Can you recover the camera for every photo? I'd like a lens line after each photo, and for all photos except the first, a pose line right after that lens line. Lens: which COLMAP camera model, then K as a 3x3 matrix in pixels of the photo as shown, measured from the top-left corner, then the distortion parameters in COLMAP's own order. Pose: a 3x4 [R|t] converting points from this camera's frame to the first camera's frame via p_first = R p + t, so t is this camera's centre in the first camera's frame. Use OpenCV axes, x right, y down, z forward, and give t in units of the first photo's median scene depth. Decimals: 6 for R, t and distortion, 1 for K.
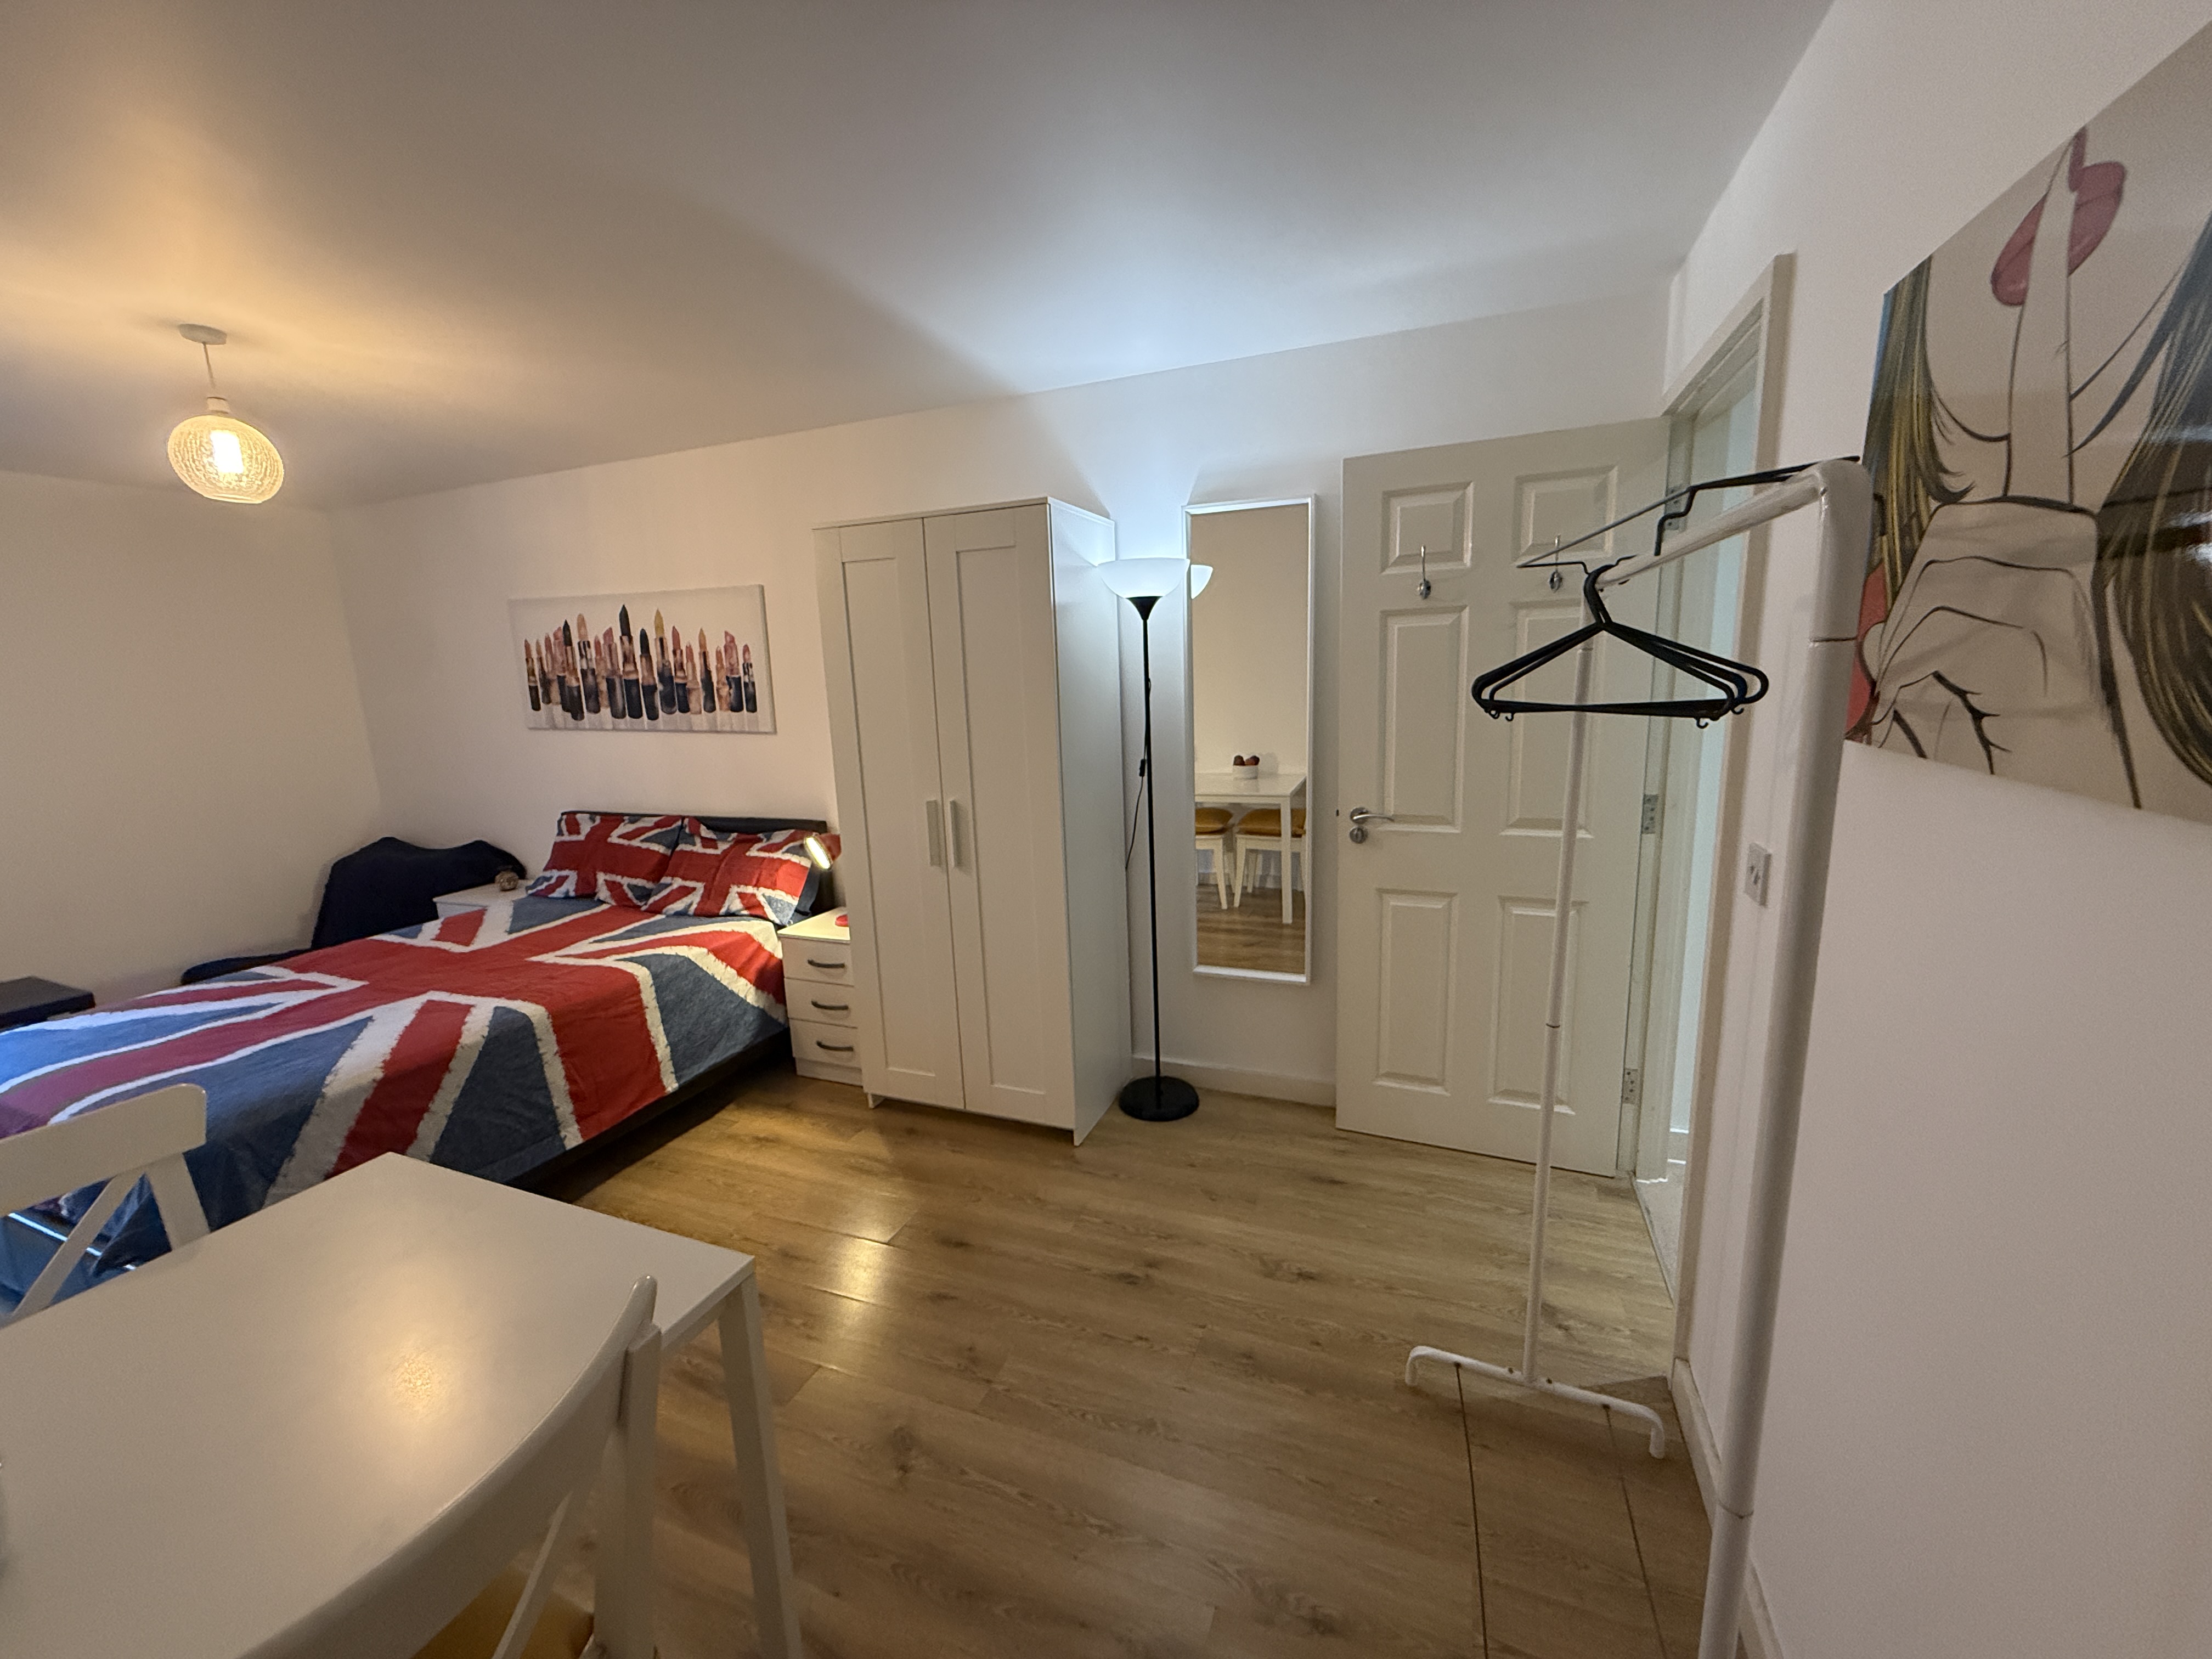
lens RADIAL K [[879.6, 0, 1102.7], [0, 879.6, 830.7], [0, 0, 1]] dist [-0.000099, -0.000026]
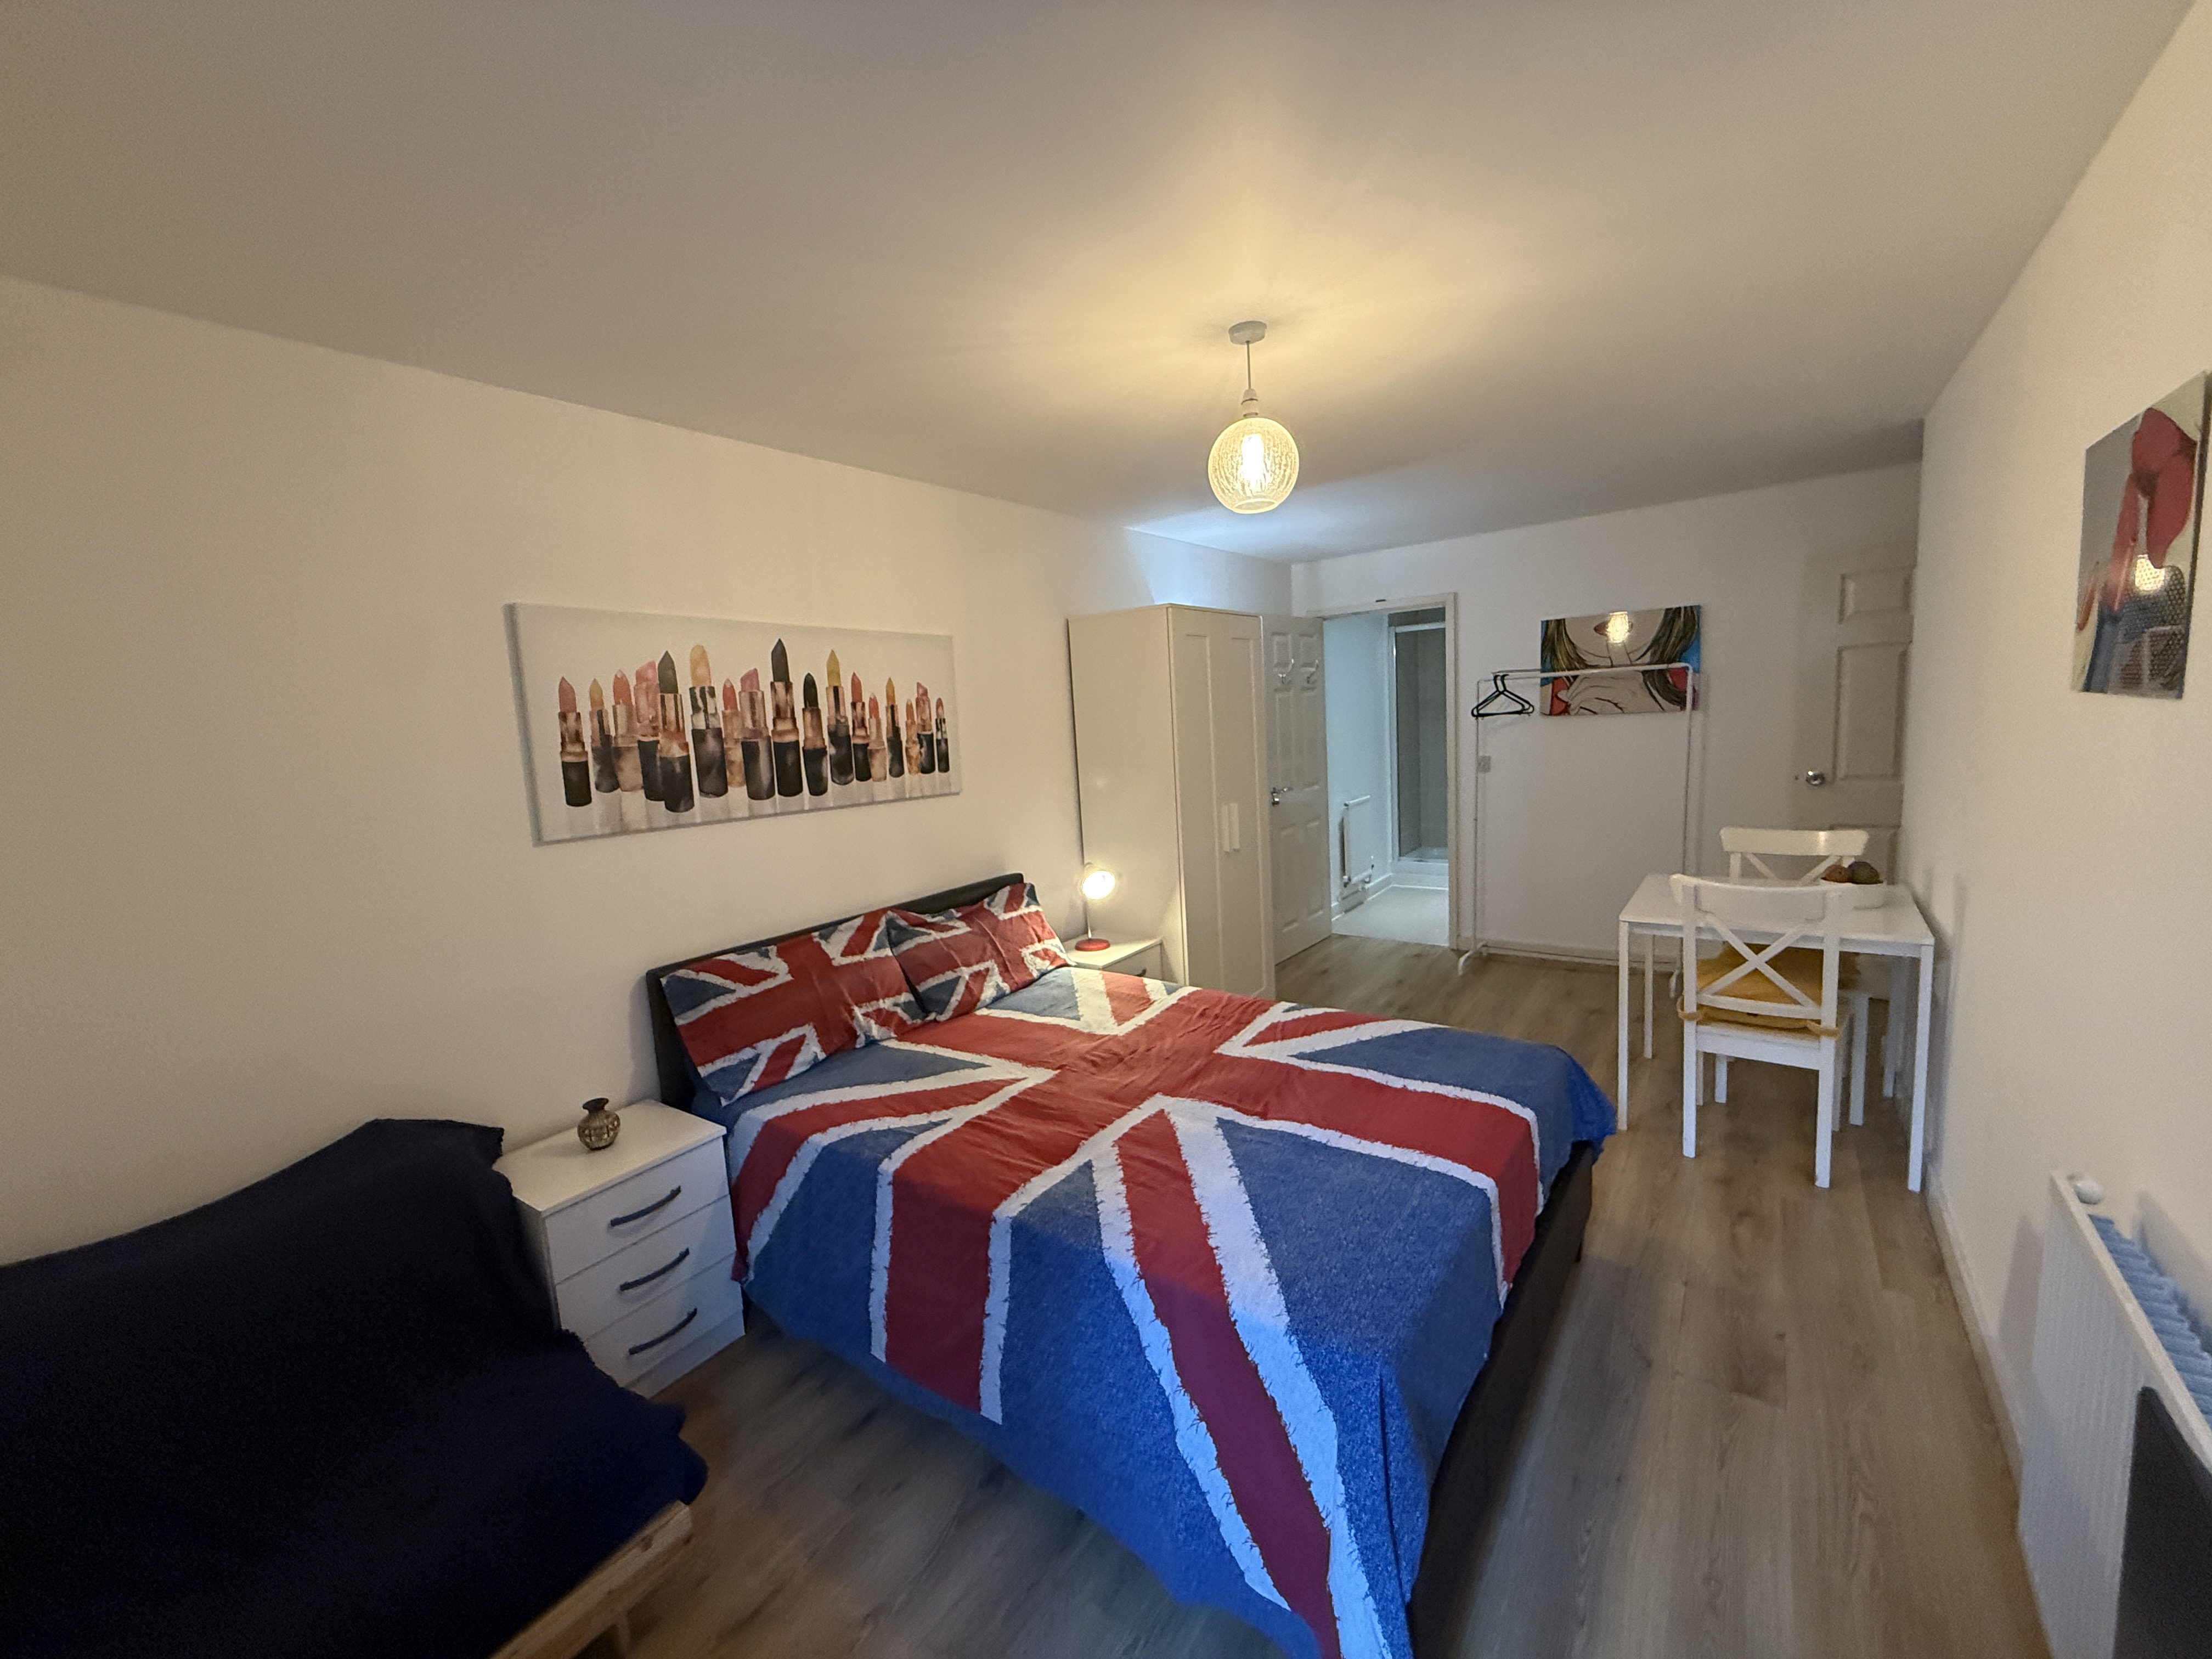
lens RADIAL K [[879.6, 0, 1102.7], [0, 879.6, 830.7], [0, 0, 1]] dist [-0.000099, -0.000026]
pose [[0.259046, -0.106533, 0.959972, -1.195873], [0.229331, 0.972260, 0.046013, -0.078061], [-0.938244, 0.208232, 0.276292, 0.592575]]
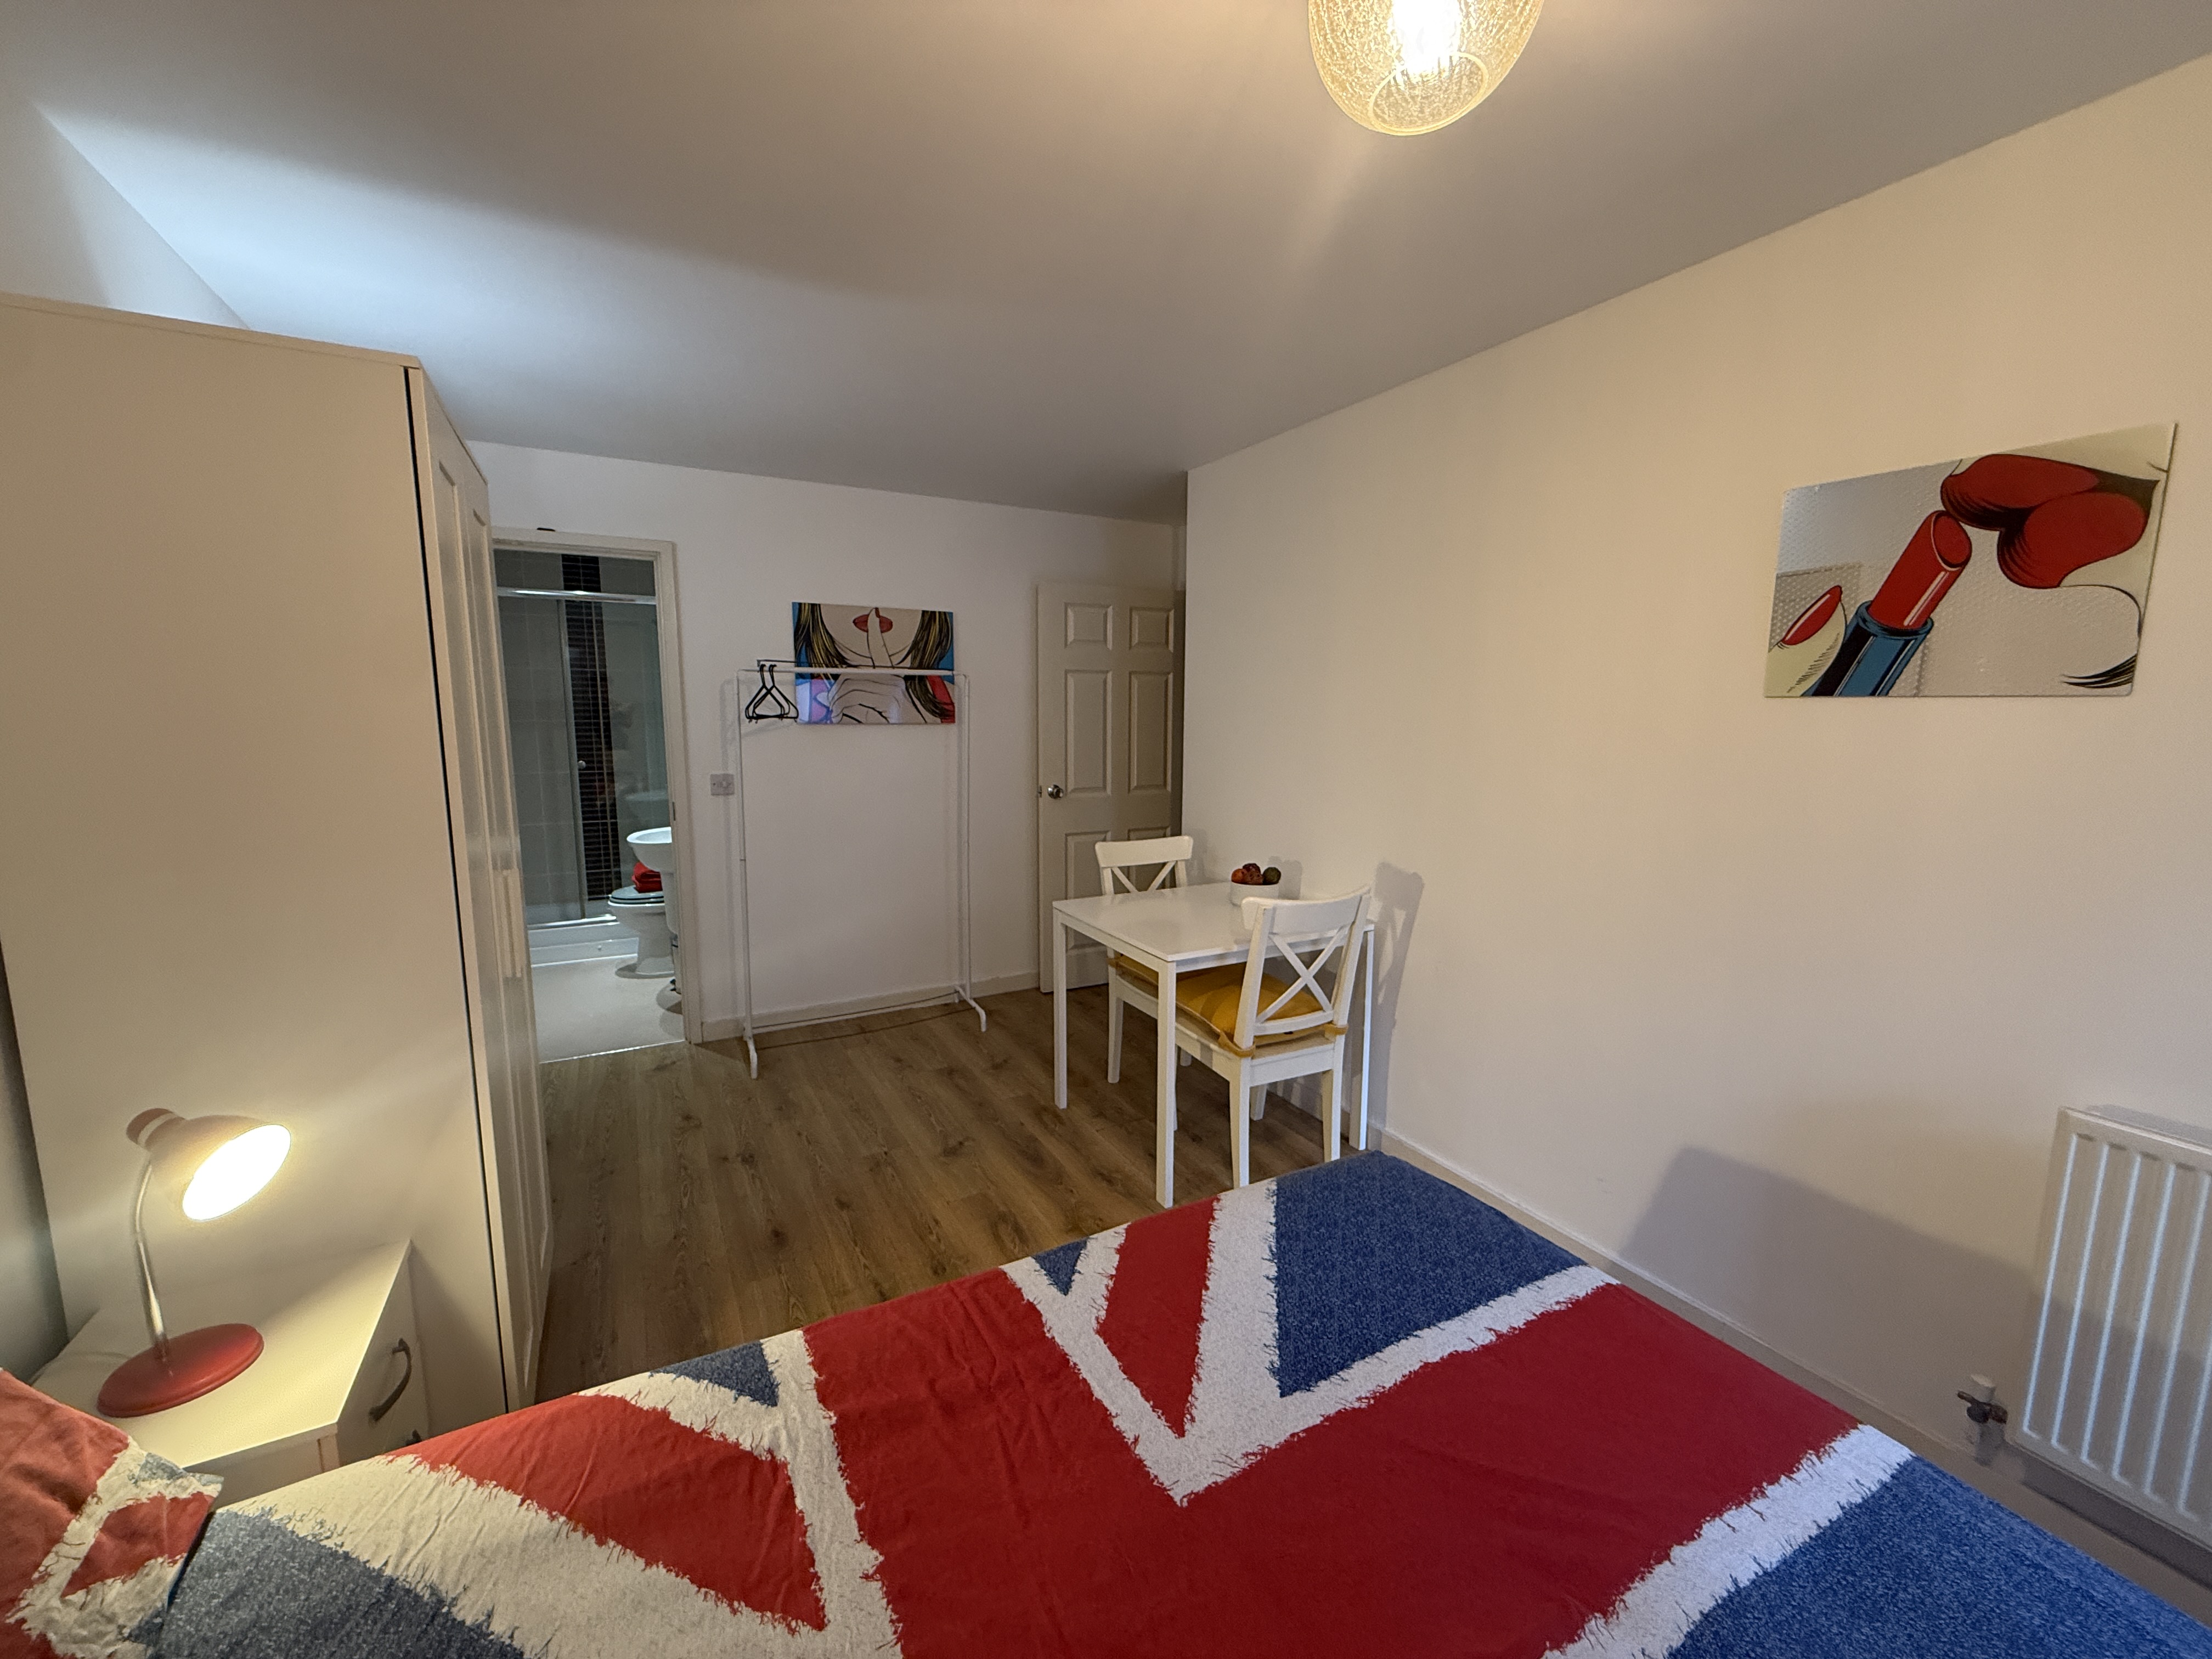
lens RADIAL K [[879.6, 0, 1102.7], [0, 879.6, 830.7], [0, 0, 1]] dist [-0.000099, -0.000026]
pose [[-0.769494, -0.053937, 0.636372, -0.693567], [0.141443, 0.957291, 0.252168, -0.123157], [-0.622794, 0.284052, -0.729001, 0.876379]]
